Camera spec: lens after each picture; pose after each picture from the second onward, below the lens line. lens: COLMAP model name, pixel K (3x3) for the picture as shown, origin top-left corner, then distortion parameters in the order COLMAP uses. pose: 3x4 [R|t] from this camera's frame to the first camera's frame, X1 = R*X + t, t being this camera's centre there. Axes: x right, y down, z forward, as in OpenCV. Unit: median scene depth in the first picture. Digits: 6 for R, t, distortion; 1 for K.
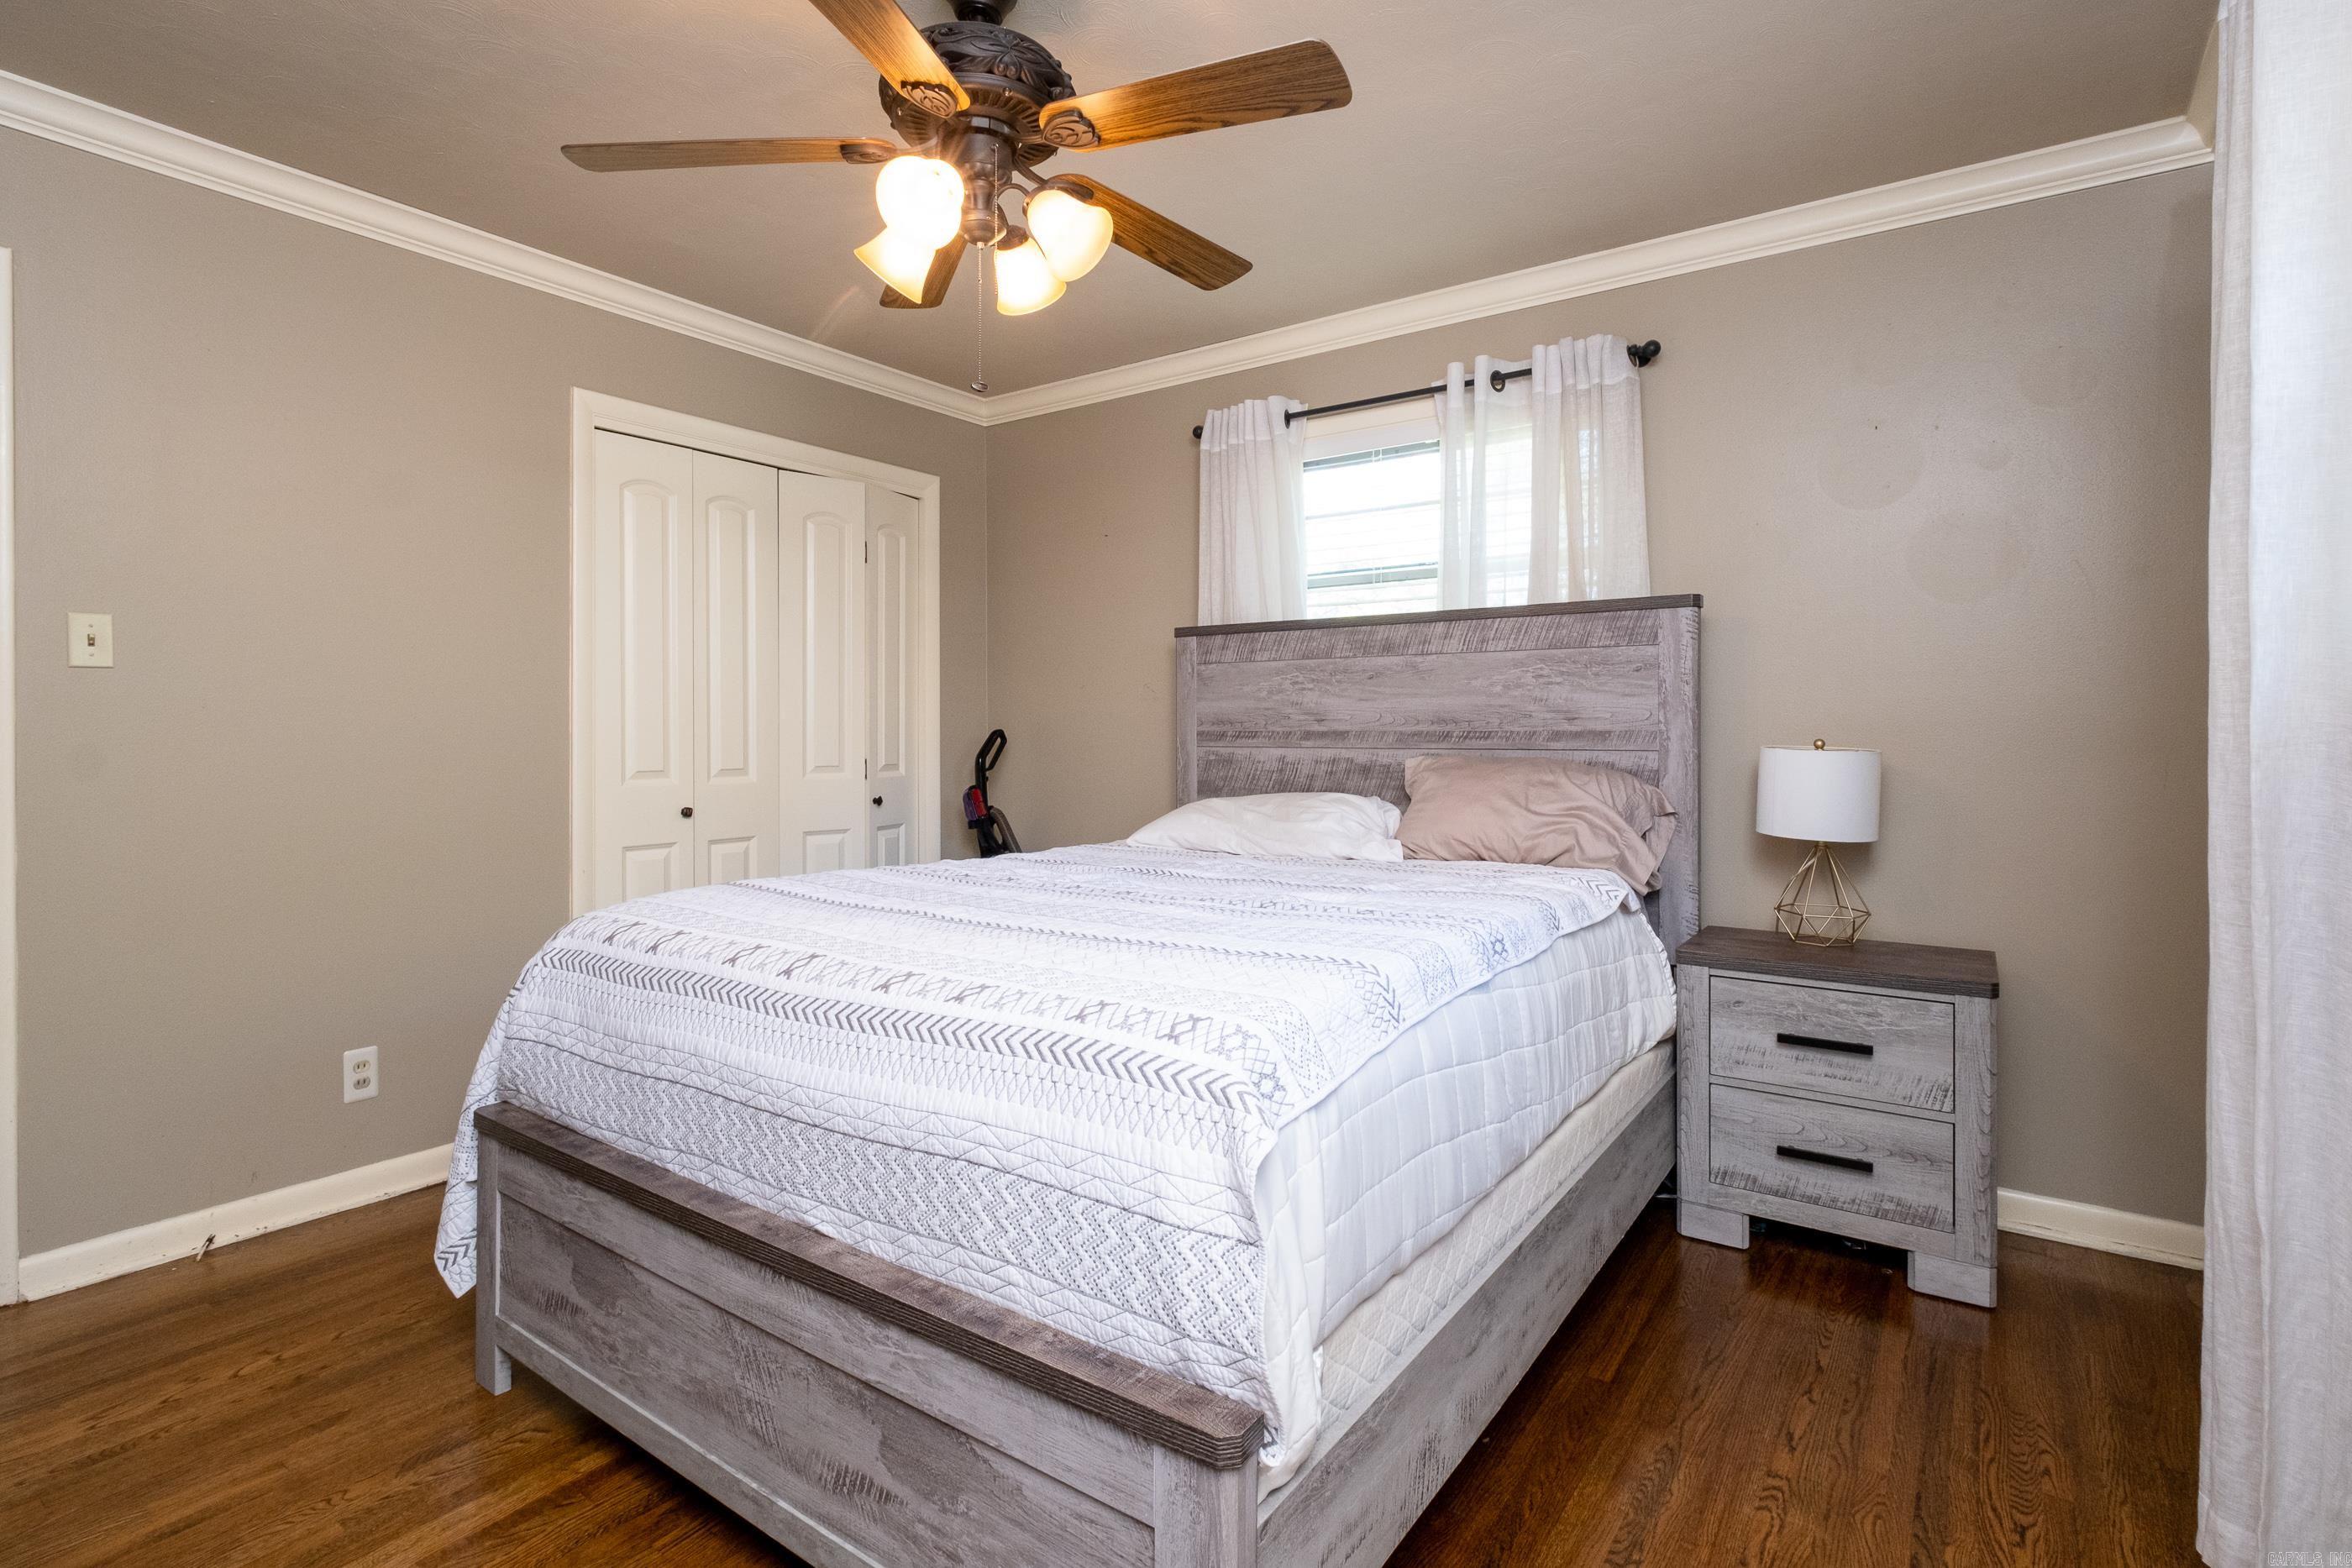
lens RADIAL K [[1063.2, 0, 1176.9], [0, 1063.2, 765.2], [0, 0, 1]] dist [-0.004689, 0.001183]
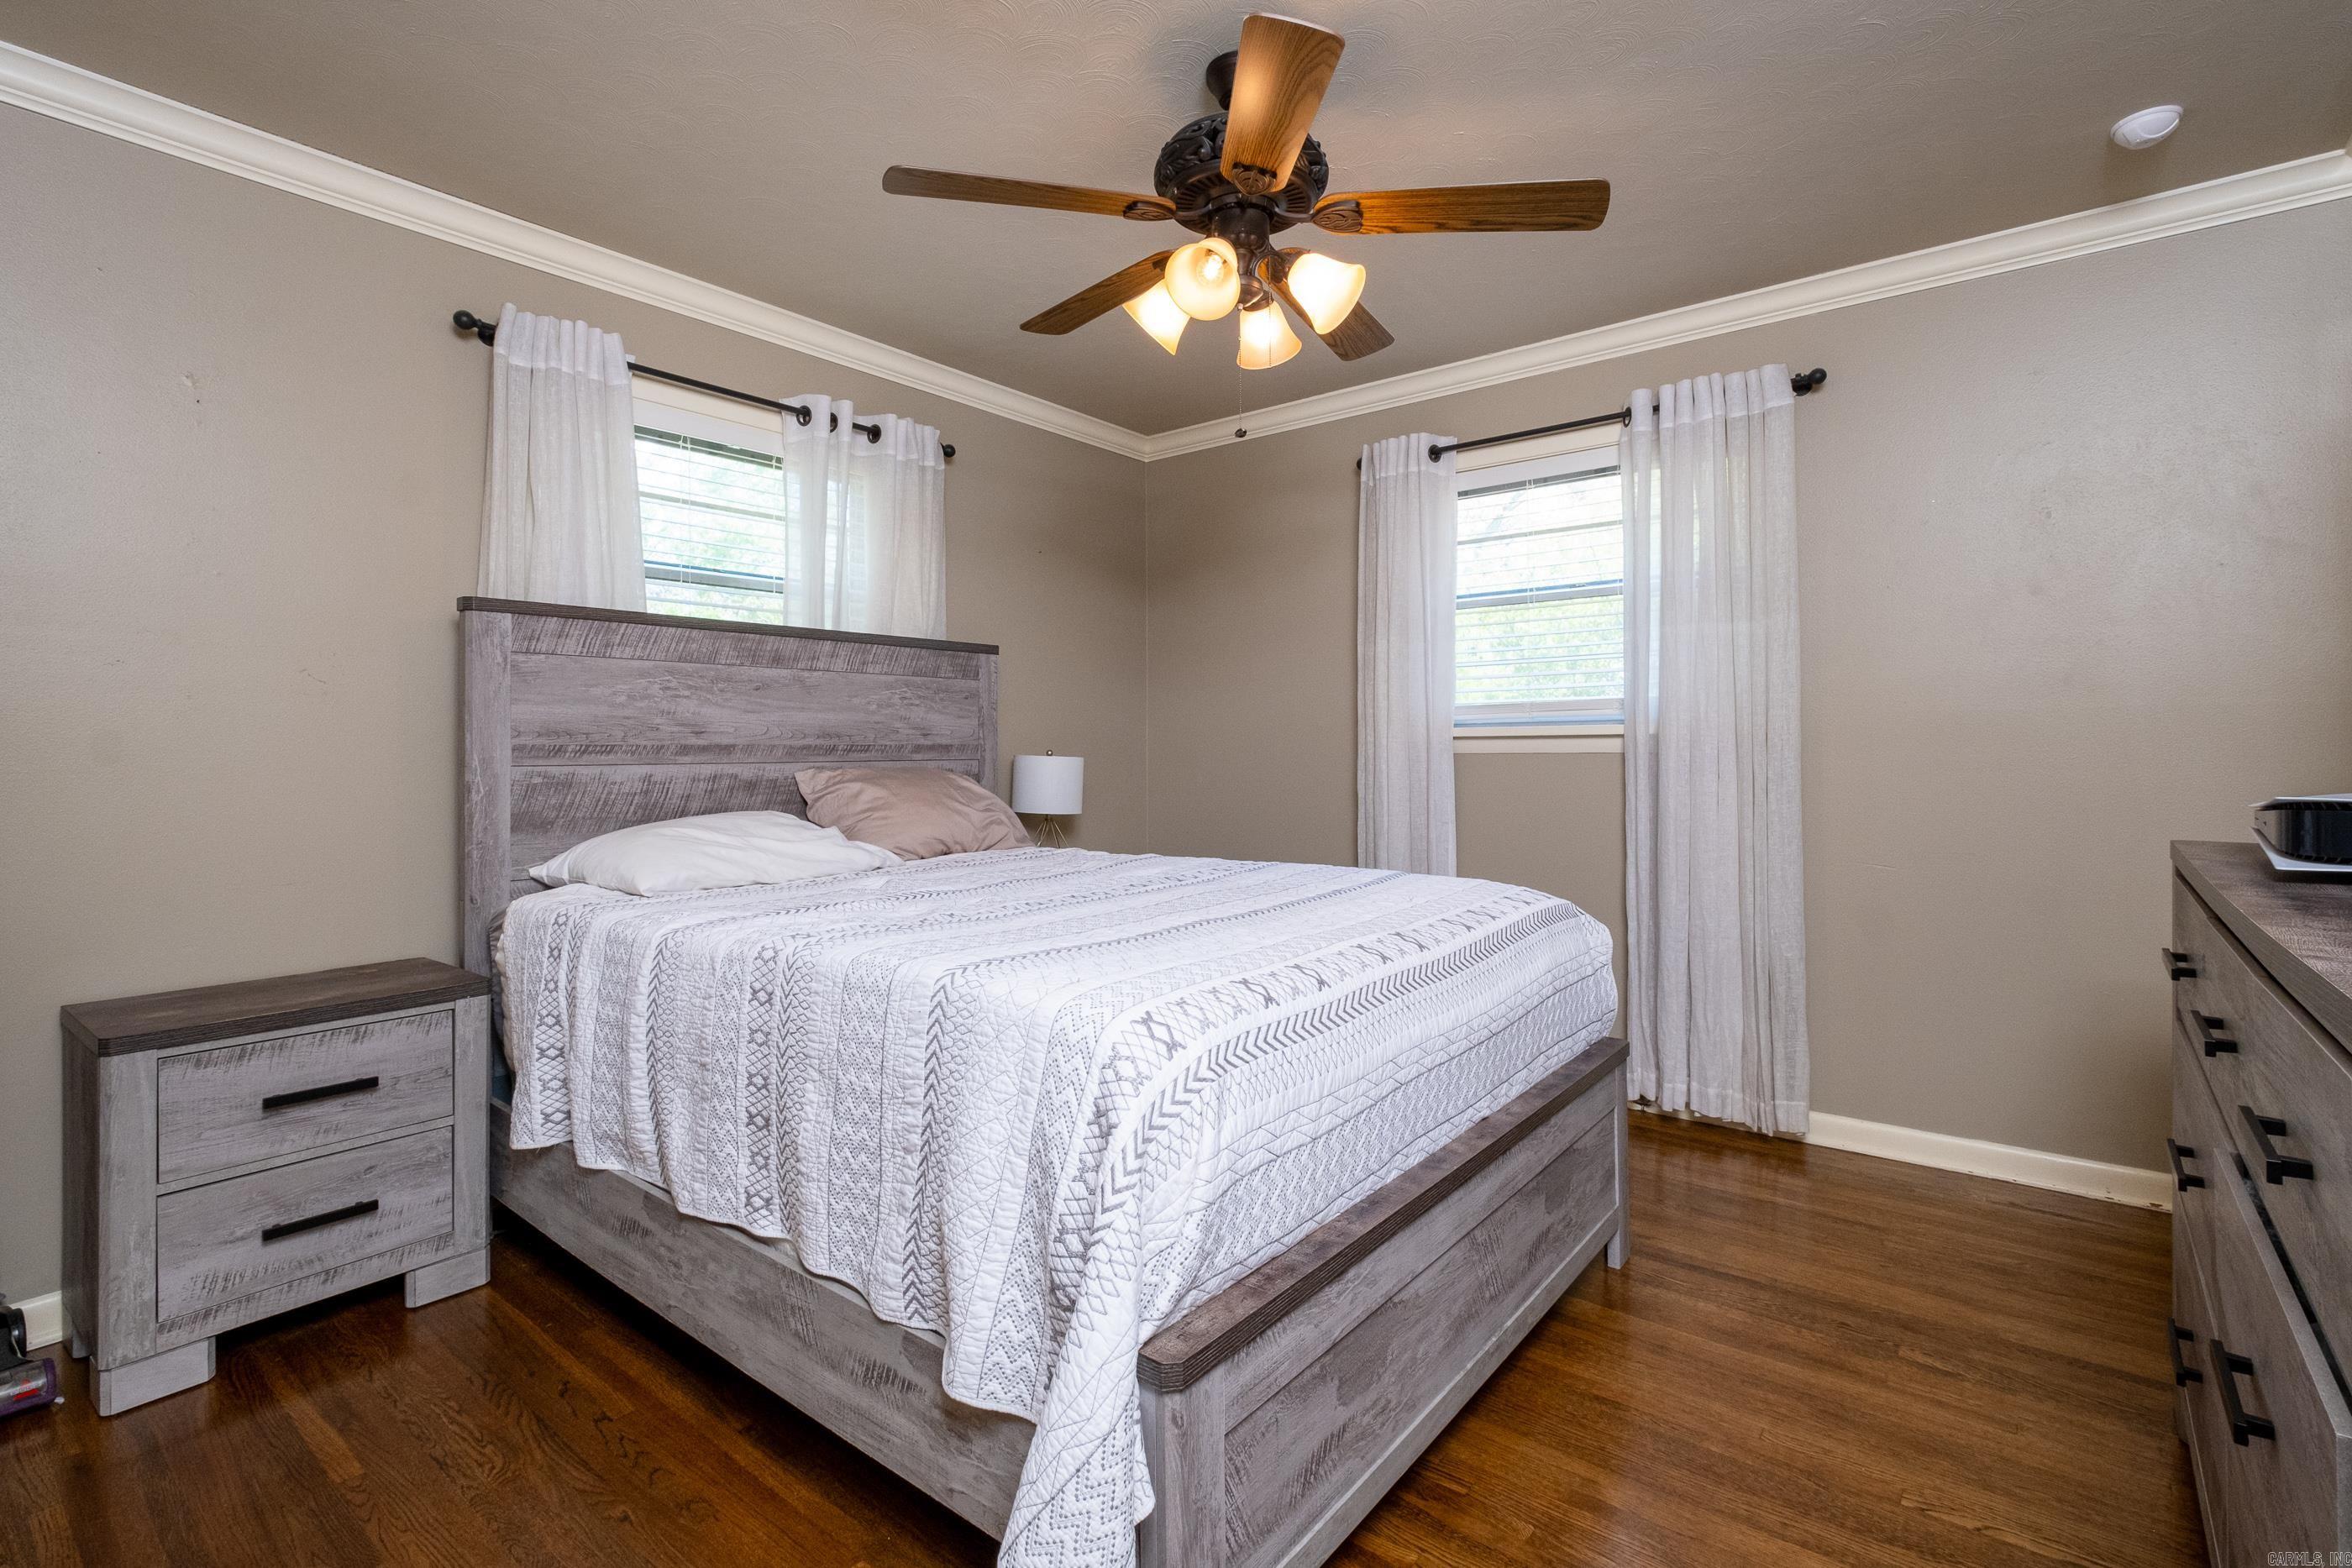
lens RADIAL K [[1063.2, 0, 1207.8], [0, 1063.2, 738.3], [0, 0, 1]] dist [-0.004689, 0.001183]
pose [[0.075132, 0.005508, 0.997158, -0.702847], [0.031615, 0.999469, -0.007903, -0.017126], [-0.996672, 0.032119, 0.074918, 0.508517]]
